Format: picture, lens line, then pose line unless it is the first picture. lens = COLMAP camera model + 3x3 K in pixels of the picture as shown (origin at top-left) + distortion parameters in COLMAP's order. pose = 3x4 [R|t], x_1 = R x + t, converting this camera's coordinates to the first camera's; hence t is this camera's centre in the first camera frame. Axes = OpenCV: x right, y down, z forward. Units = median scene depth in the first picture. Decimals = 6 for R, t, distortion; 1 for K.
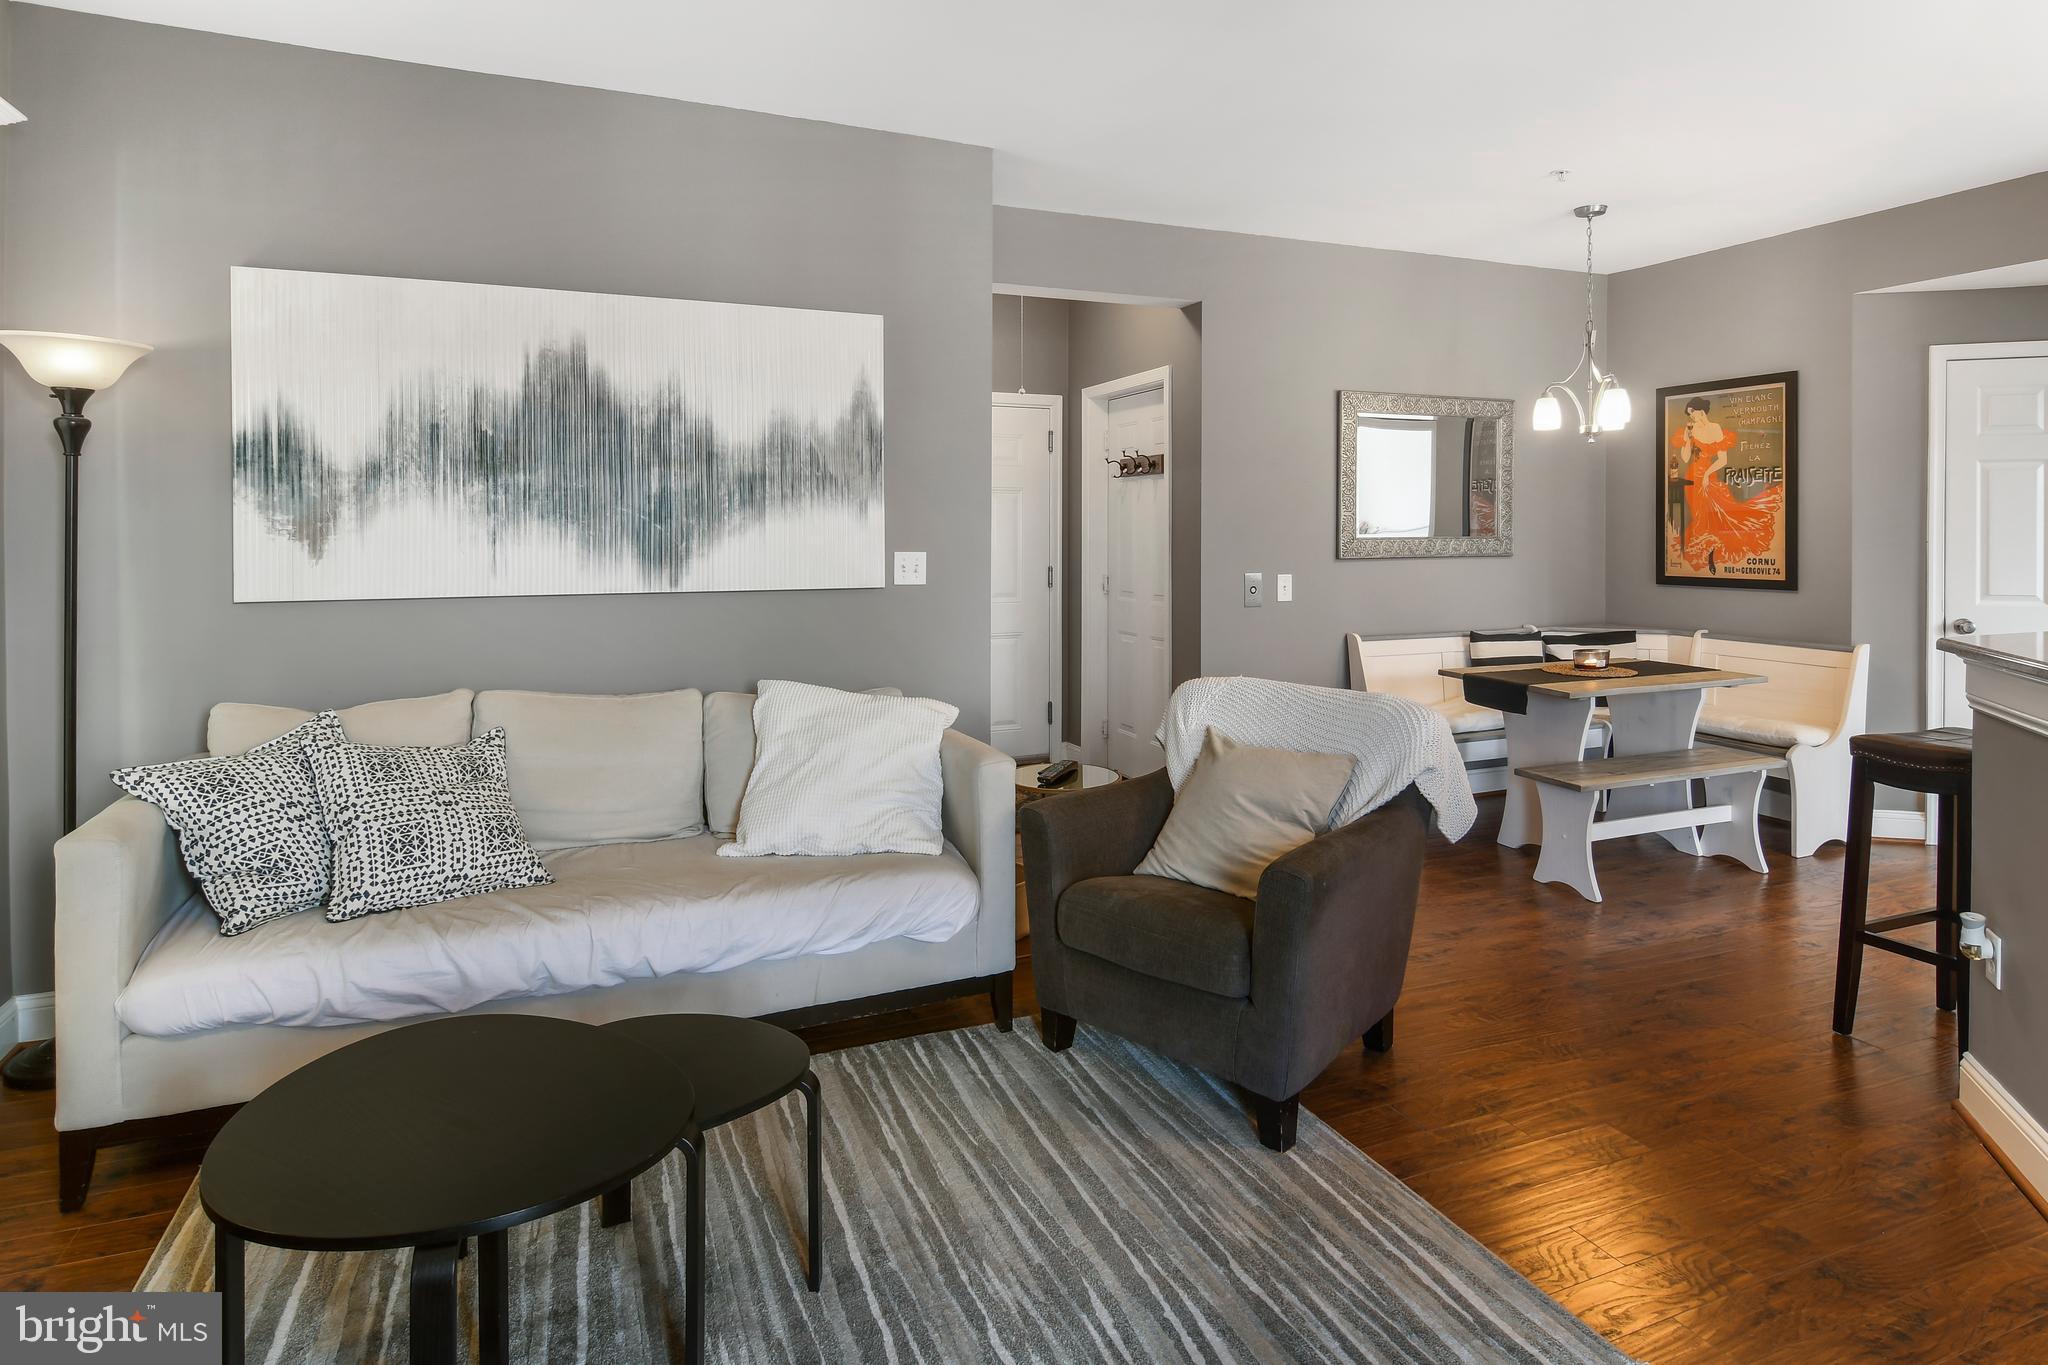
lens RADIAL K [[1110.1, 0, 1032.1], [0, 1110.1, 539.4], [0, 0, 1]] dist [0.000352, -0.000320]
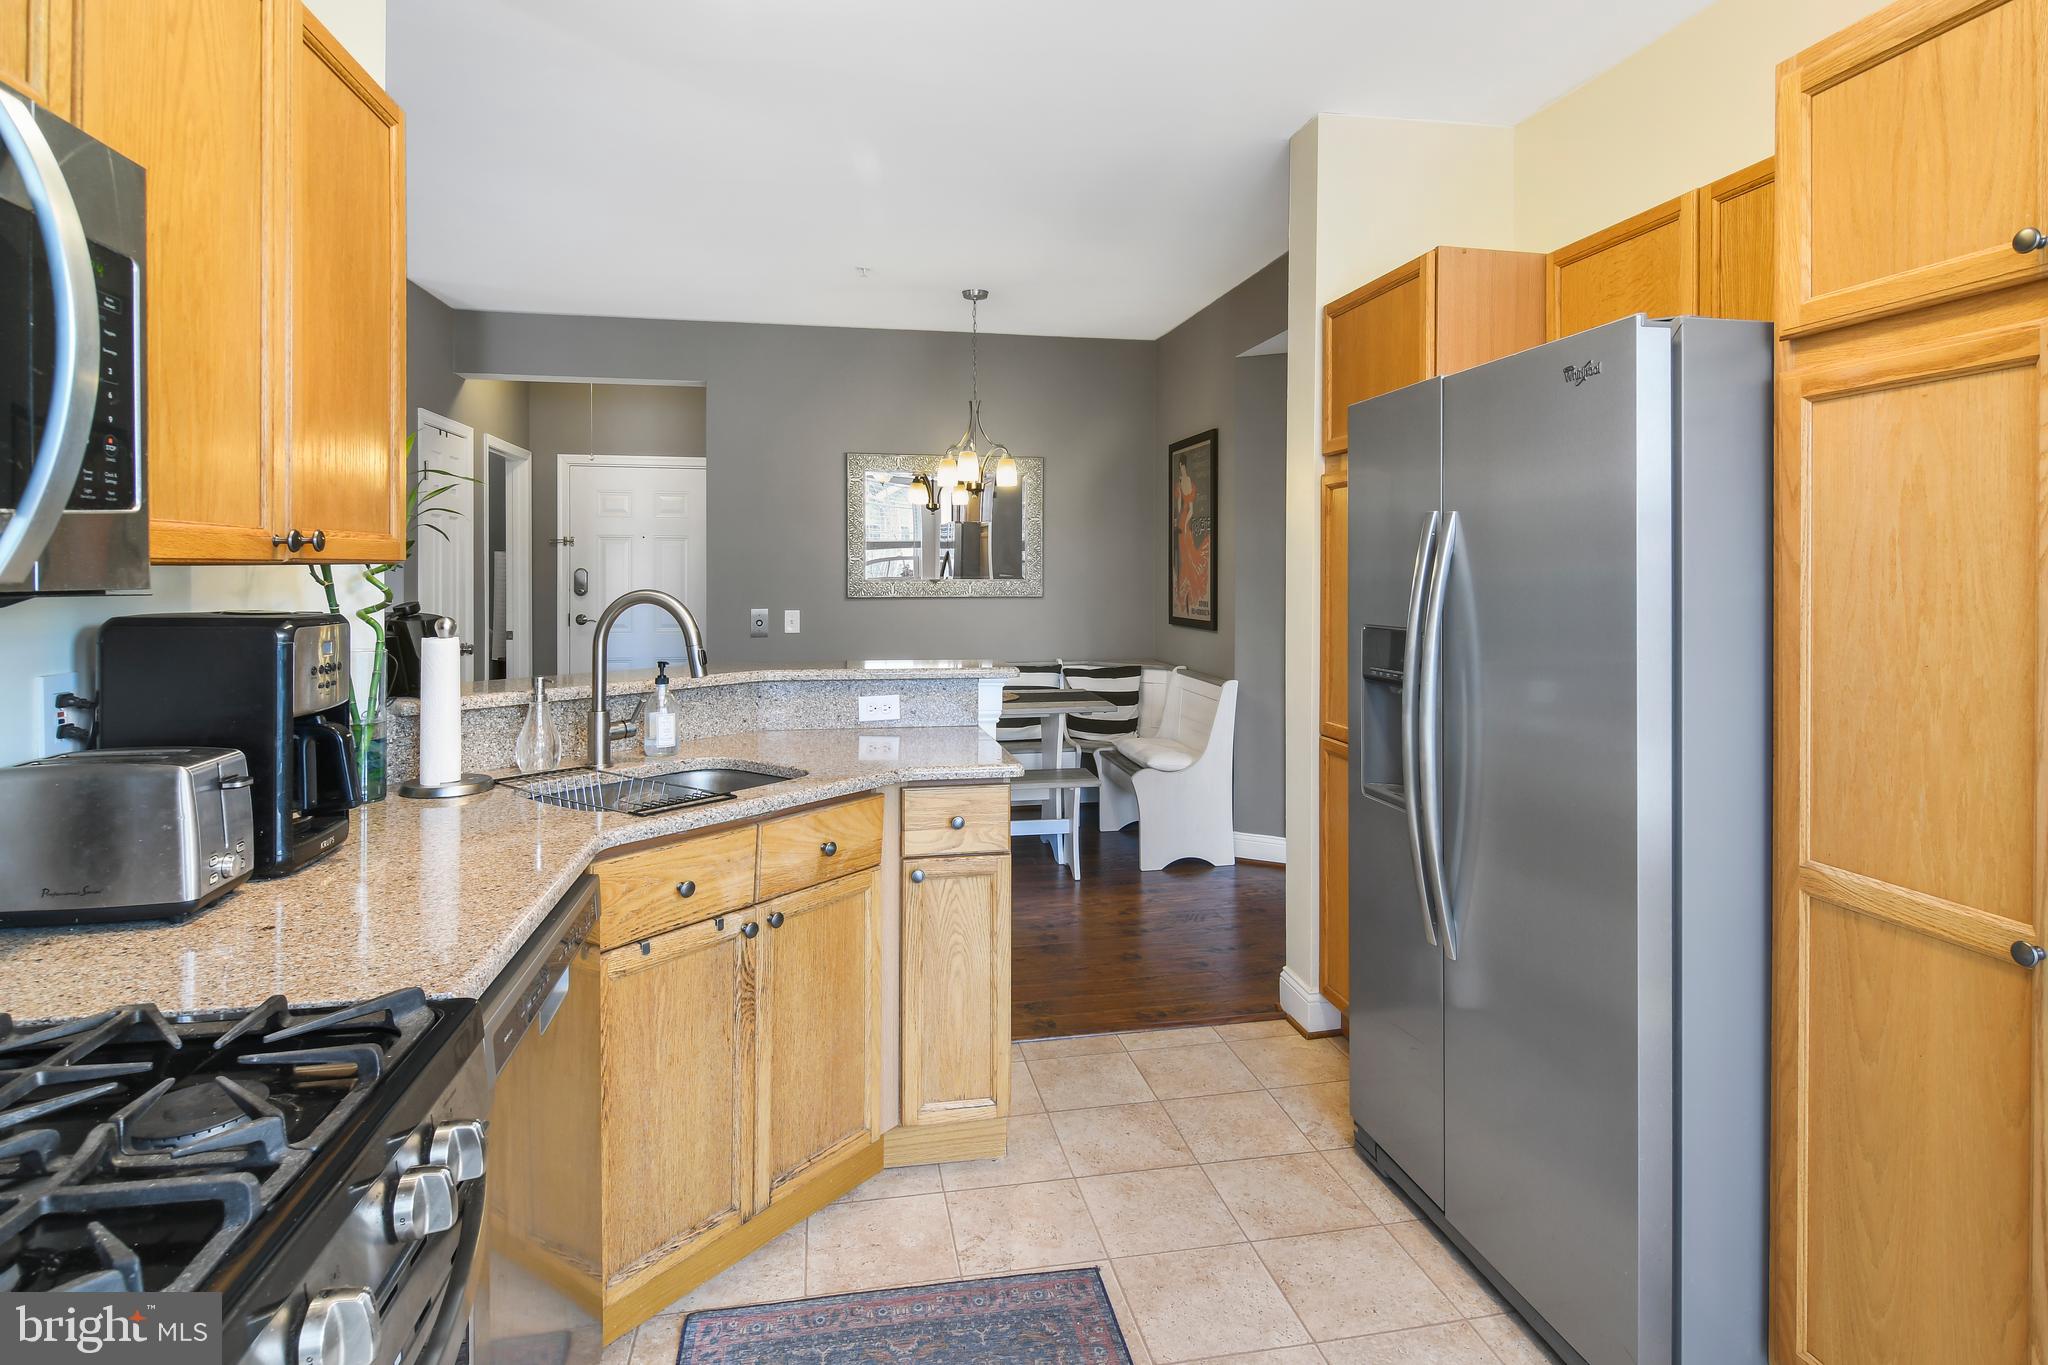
lens RADIAL K [[1073.7, 0, 1037.4], [0, 1073.7, 627.6], [0, 0, 1]] dist [0.007395, -0.009215]
pose [[0.979800, 0.015269, -0.199398, 1.039335], [-0.006575, 0.999002, 0.044188, -0.003401], [0.199873, -0.041984, 0.978922, -0.105081]]
